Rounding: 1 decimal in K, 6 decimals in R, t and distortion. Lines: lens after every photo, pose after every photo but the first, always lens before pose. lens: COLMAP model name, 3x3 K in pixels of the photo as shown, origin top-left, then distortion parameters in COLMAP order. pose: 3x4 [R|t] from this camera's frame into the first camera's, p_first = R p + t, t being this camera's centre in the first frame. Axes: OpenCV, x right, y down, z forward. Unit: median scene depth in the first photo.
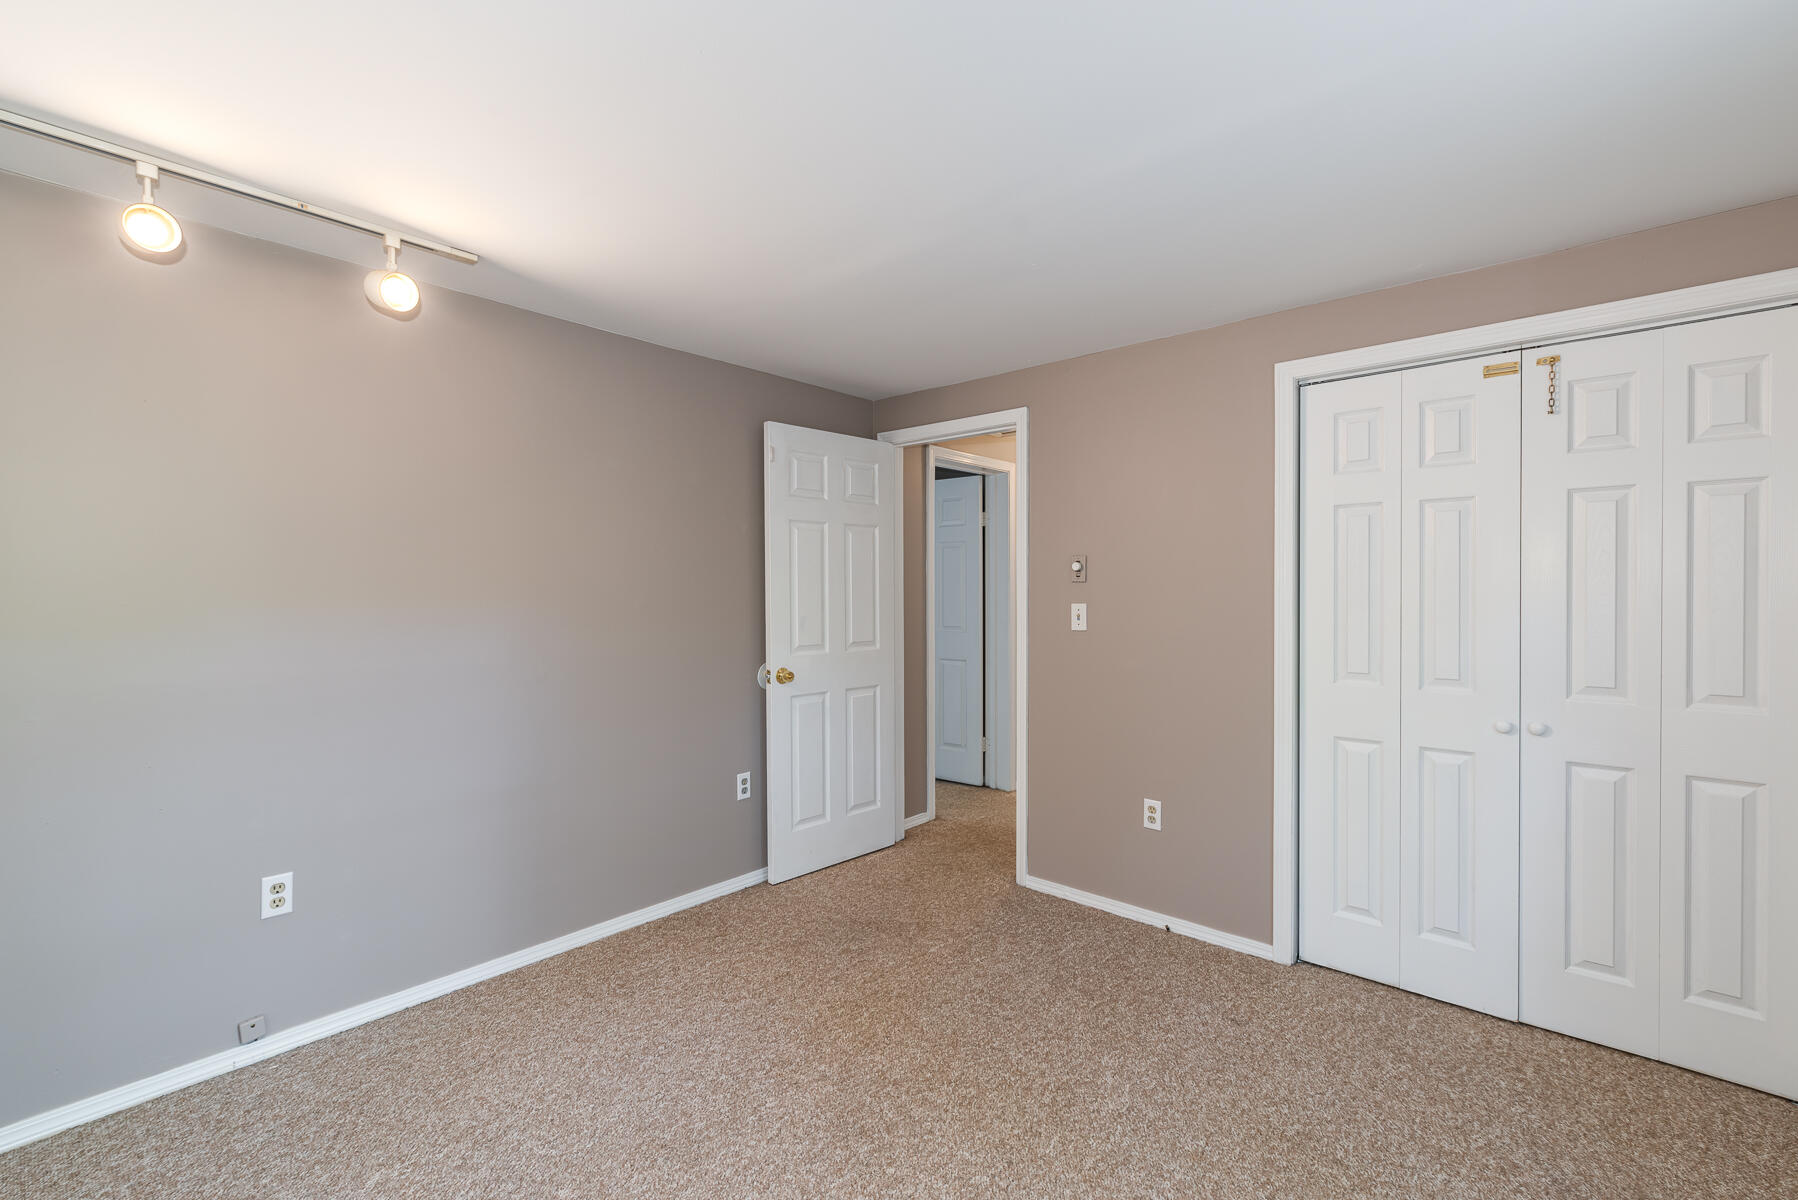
lens RADIAL K [[774.7, 0, 897.9], [0, 774.7, 593.3], [0, 0, 1]] dist [-0.002396, 0.002256]
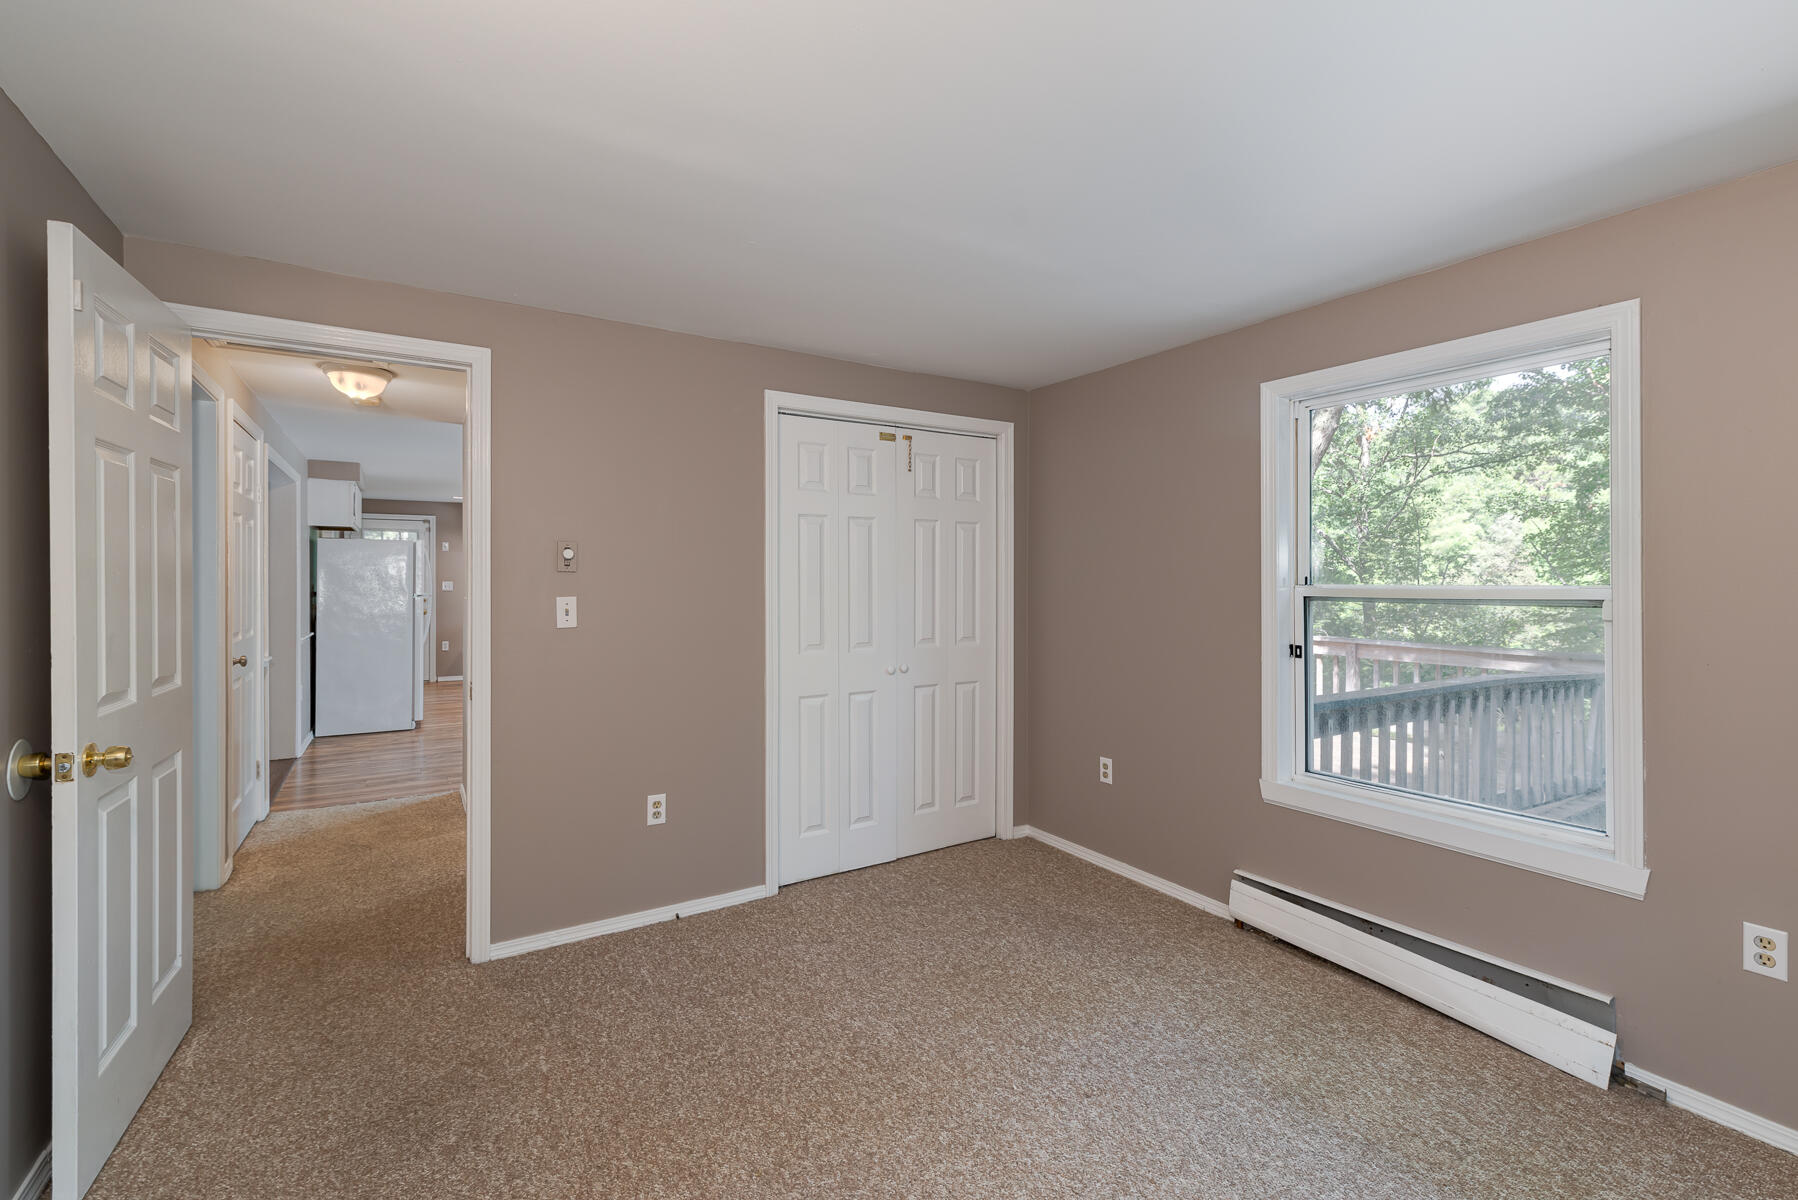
lens RADIAL K [[774.7, 0, 891.0], [0, 774.7, 588.8], [0, 0, 1]] dist [-0.002396, 0.002256]
pose [[0.278170, -0.008426, 0.960495, -0.596534], [0.003522, 0.999964, 0.007752, -0.001230], [-0.960525, 0.001226, 0.278190, 0.498741]]
